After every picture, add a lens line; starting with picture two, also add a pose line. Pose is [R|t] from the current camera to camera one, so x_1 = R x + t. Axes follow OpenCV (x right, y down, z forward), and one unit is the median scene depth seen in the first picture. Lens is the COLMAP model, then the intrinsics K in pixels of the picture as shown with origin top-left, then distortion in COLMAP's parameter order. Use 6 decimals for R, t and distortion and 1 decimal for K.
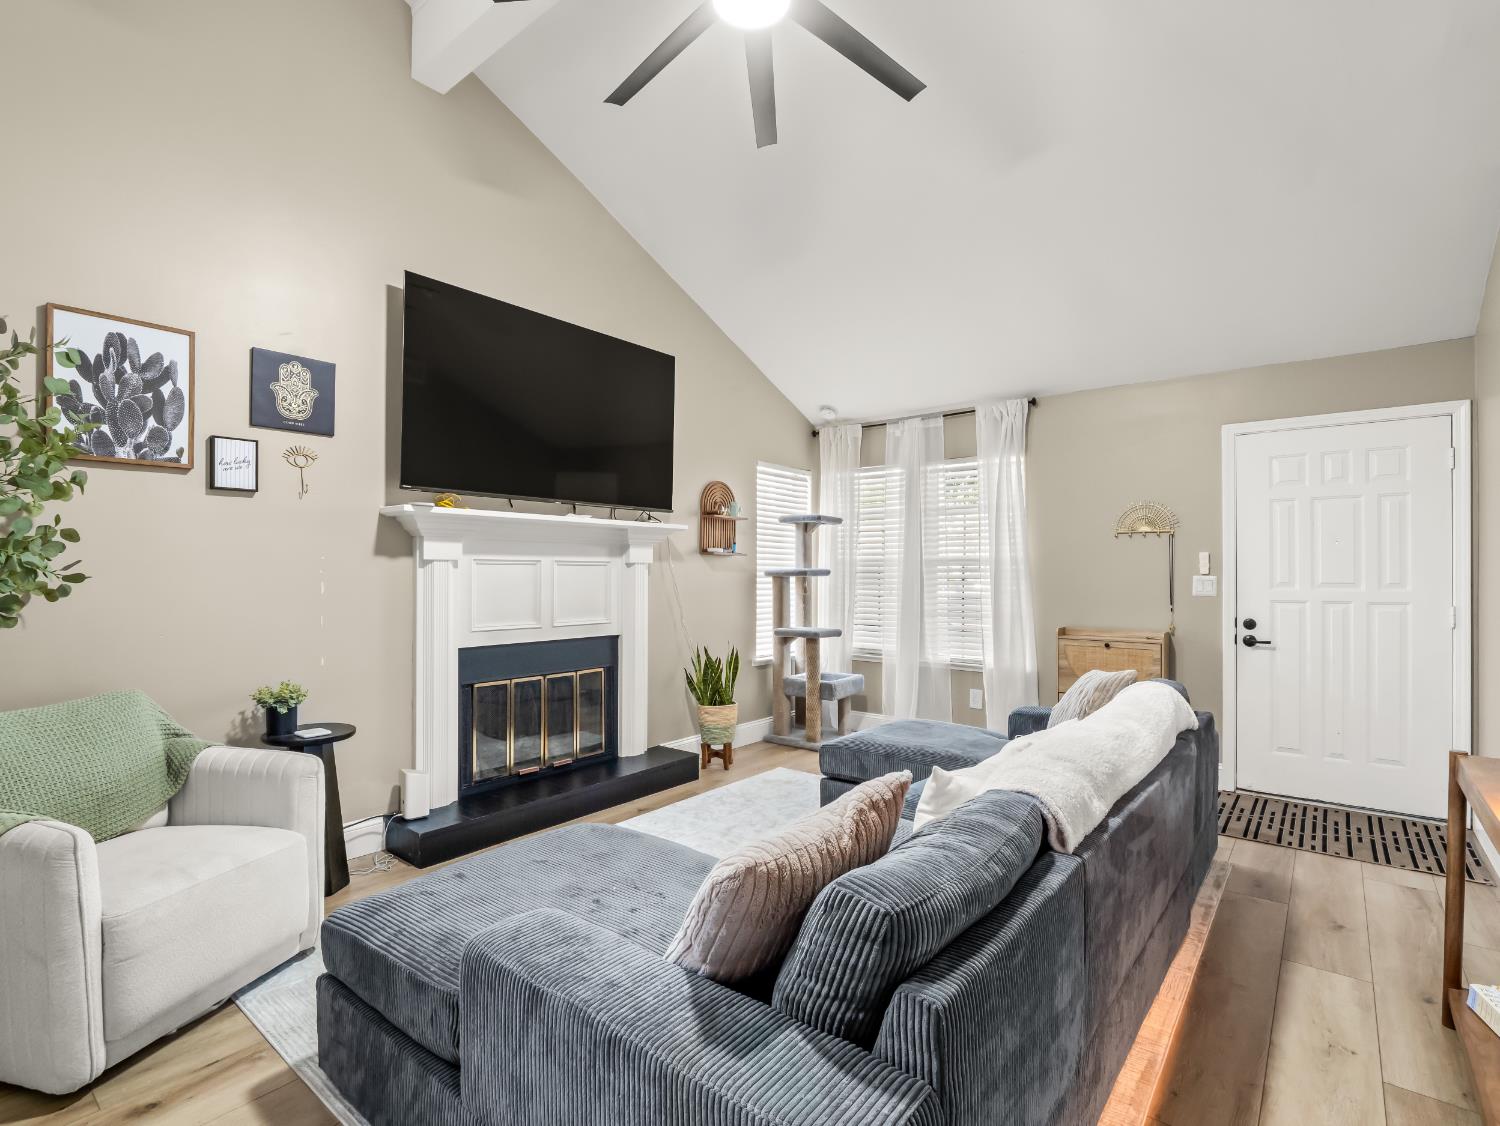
lens RADIAL K [[728.5, 0, 740.1], [0, 728.5, 563.4], [0, 0, 1]] dist [-0.012510, -0.001937]
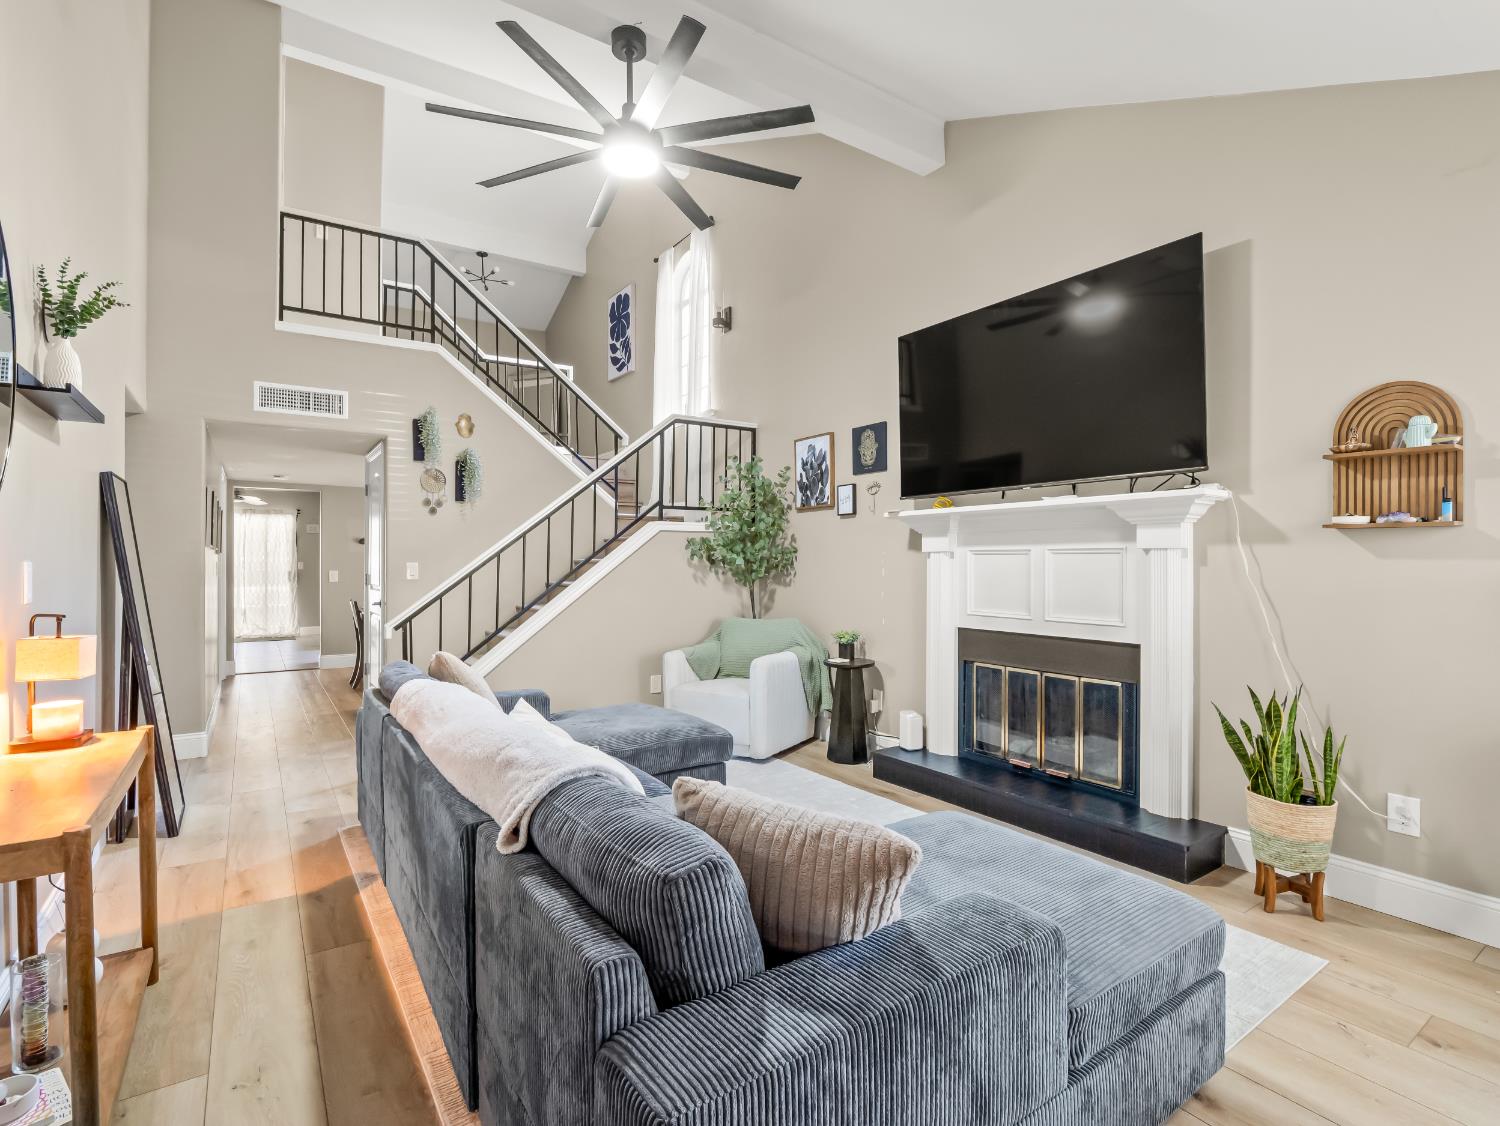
lens RADIAL K [[728.5, 0, 743.9], [0, 728.5, 557.8], [0, 0, 1]] dist [-0.012510, -0.001937]
pose [[-0.289288, -0.008621, -0.957203, 0.774446], [0.009934, 0.999879, -0.012008, 0.014977], [0.957191, -0.012982, -0.289167, 0.946708]]
